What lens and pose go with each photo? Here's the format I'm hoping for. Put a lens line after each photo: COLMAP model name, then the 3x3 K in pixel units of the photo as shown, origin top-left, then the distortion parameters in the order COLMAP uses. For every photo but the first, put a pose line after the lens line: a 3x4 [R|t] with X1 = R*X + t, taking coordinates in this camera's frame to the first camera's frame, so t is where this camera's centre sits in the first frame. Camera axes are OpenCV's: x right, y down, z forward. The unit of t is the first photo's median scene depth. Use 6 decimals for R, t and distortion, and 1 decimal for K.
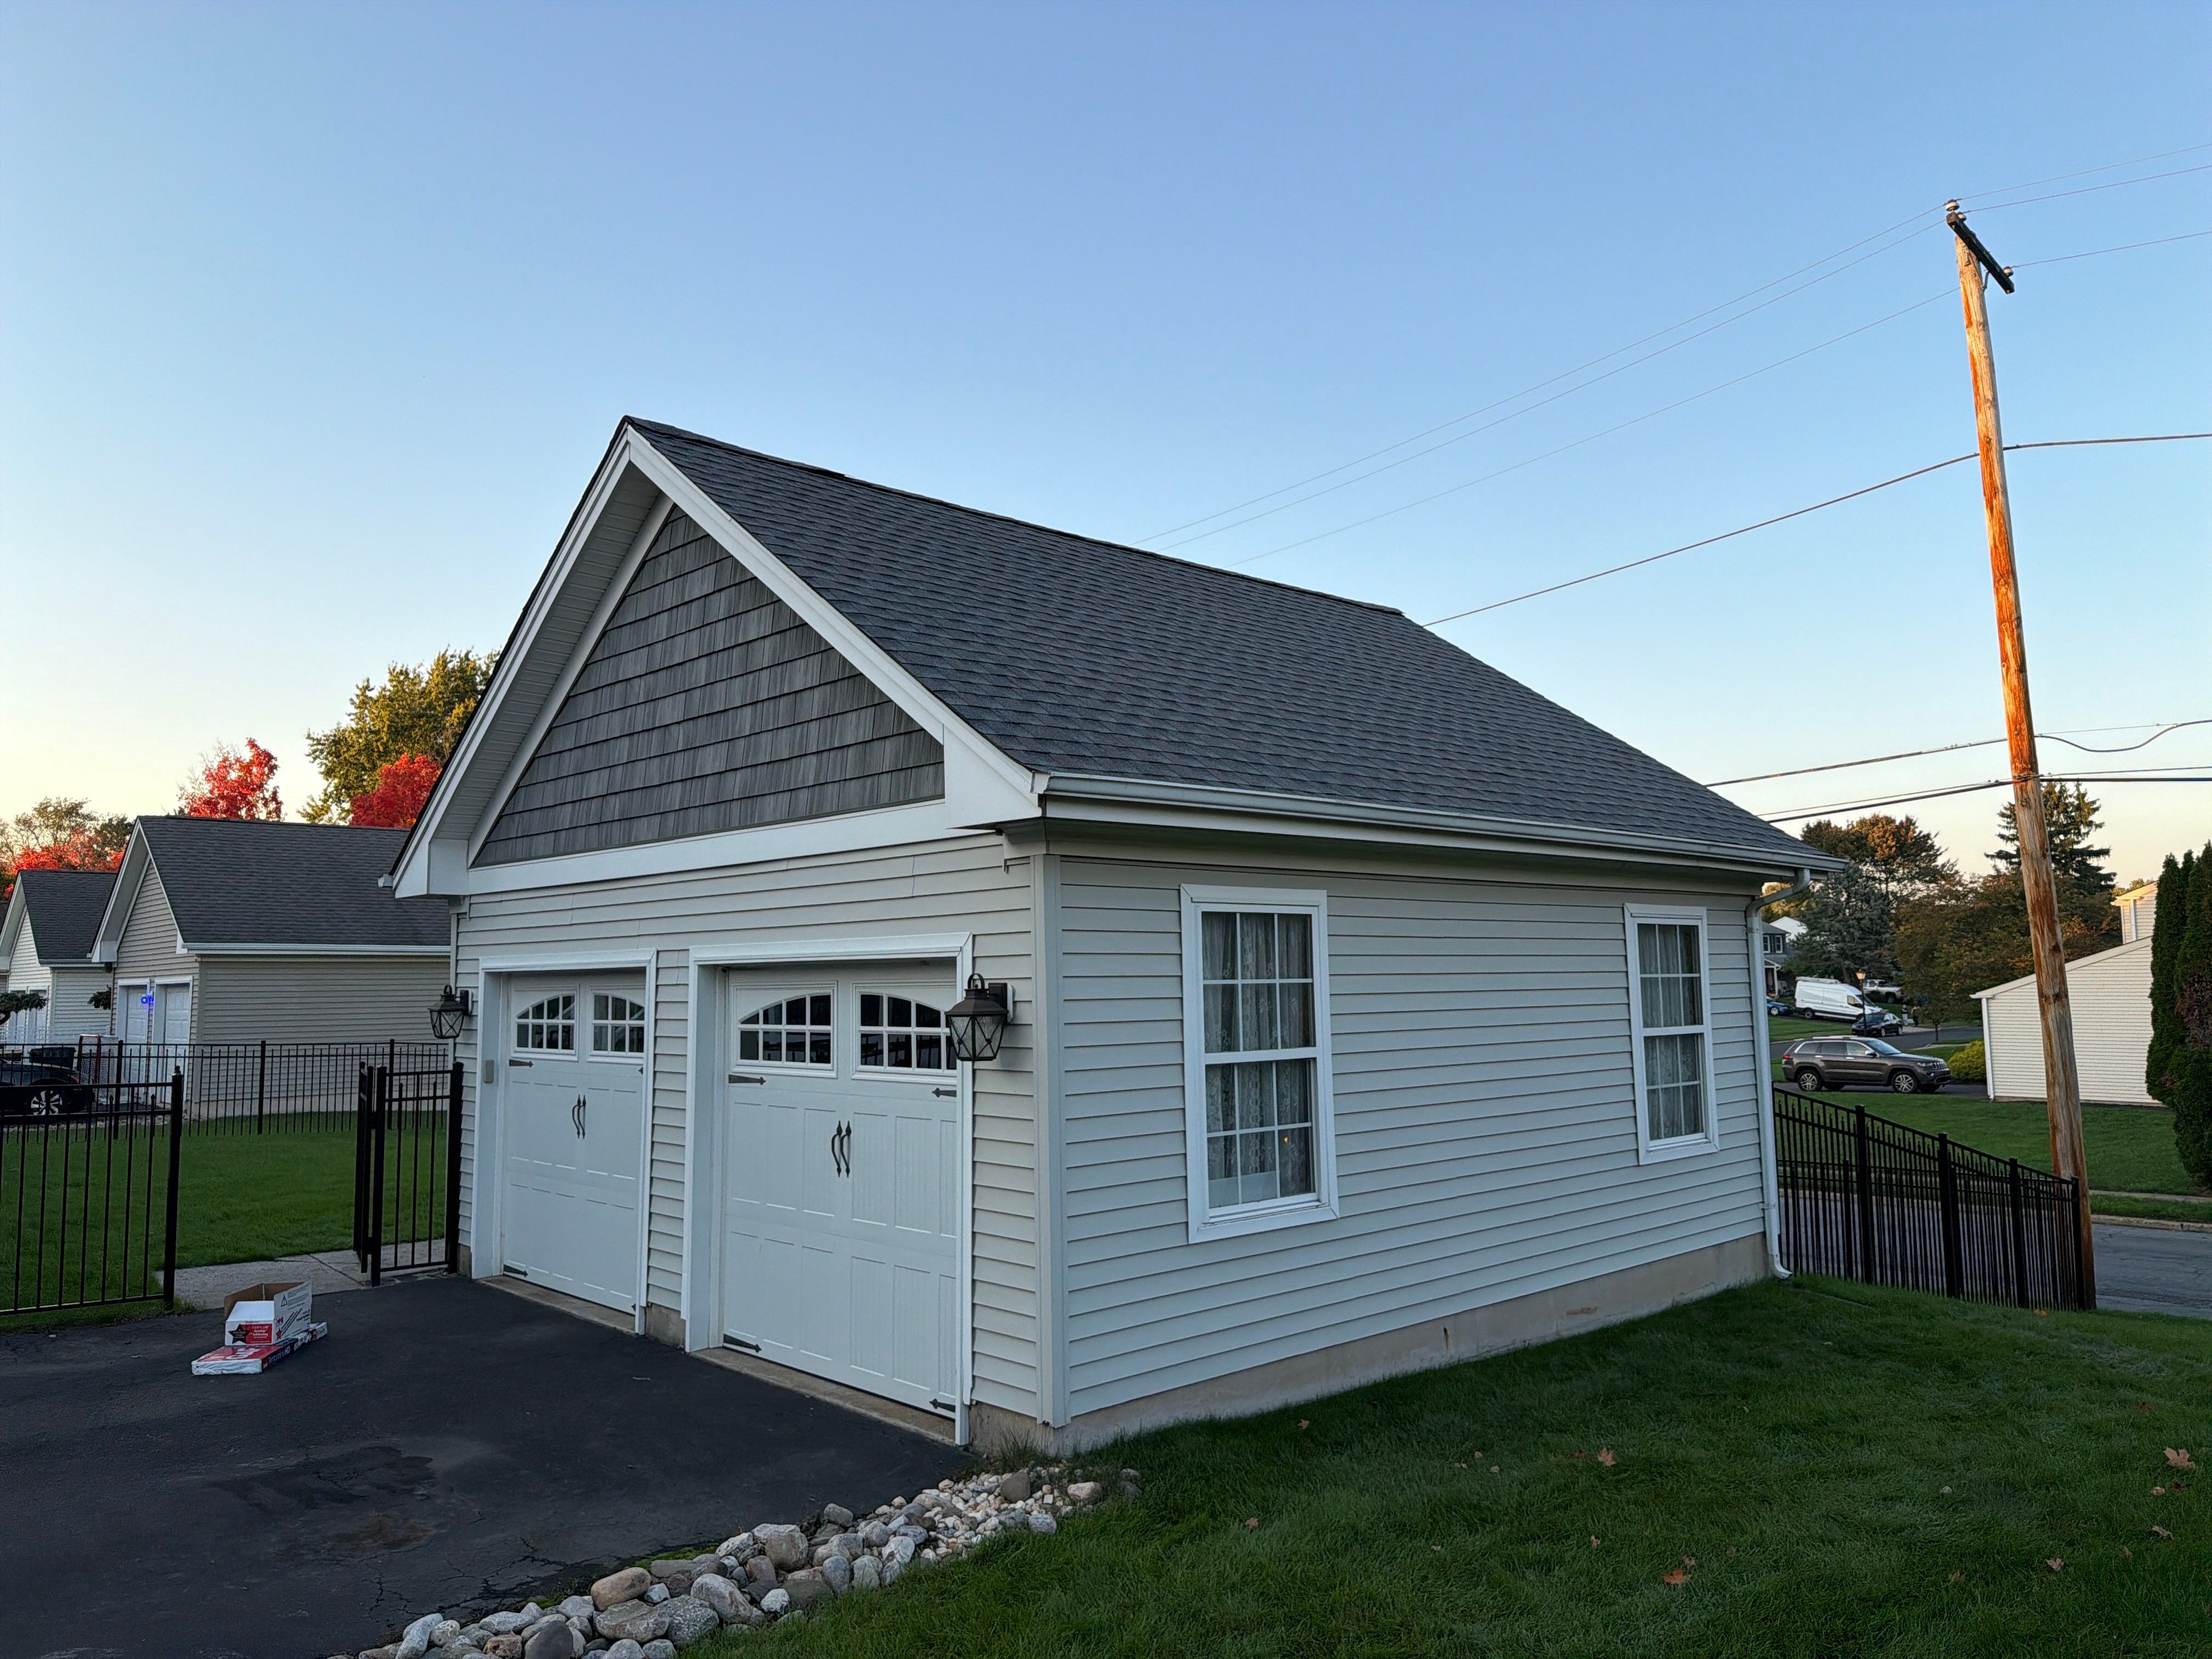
lens RADIAL K [[1633.5, 0, 1137.1], [0, 1633.5, 844.1], [0, 0, 1]] dist [0.100159, -0.155436]
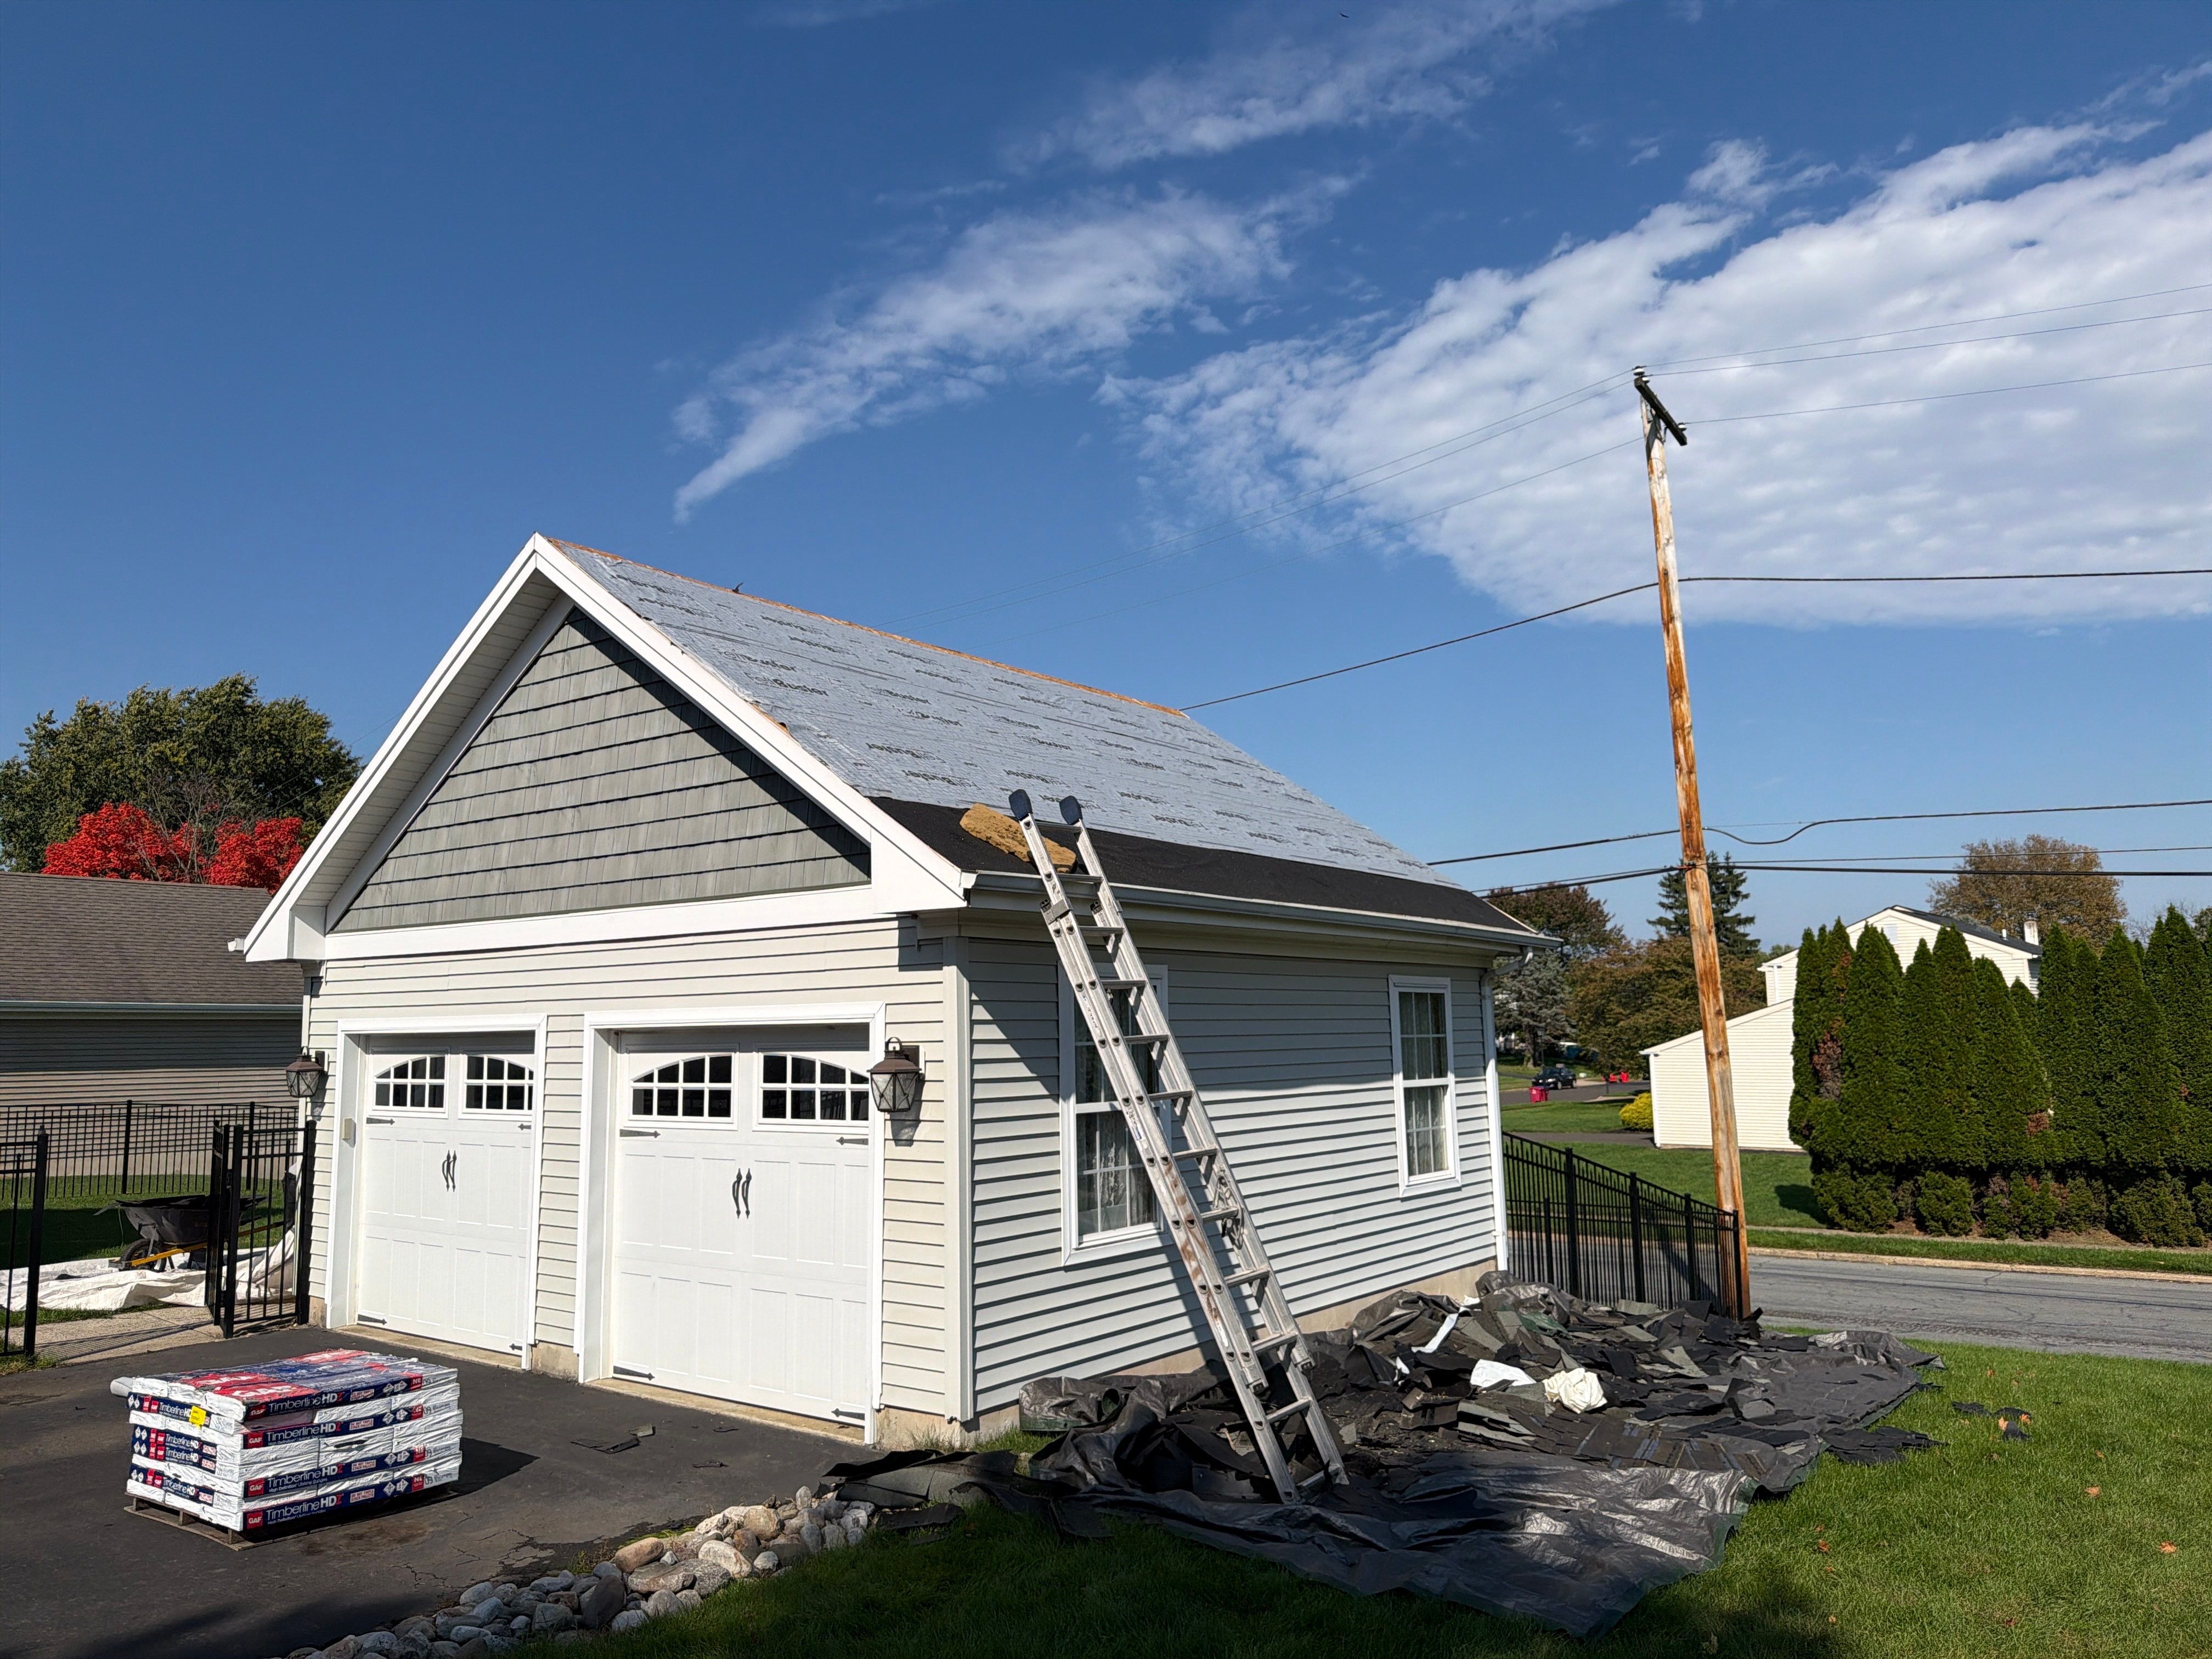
lens RADIAL K [[1633.5, 0, 1137.1], [0, 1633.5, 844.1], [0, 0, 1]] dist [0.100159, -0.155436]
pose [[0.984946, 0.020931, 0.171588, -0.101495], [-0.015073, 0.999261, -0.035369, -0.016138], [-0.172201, 0.032250, 0.984534, -0.151384]]
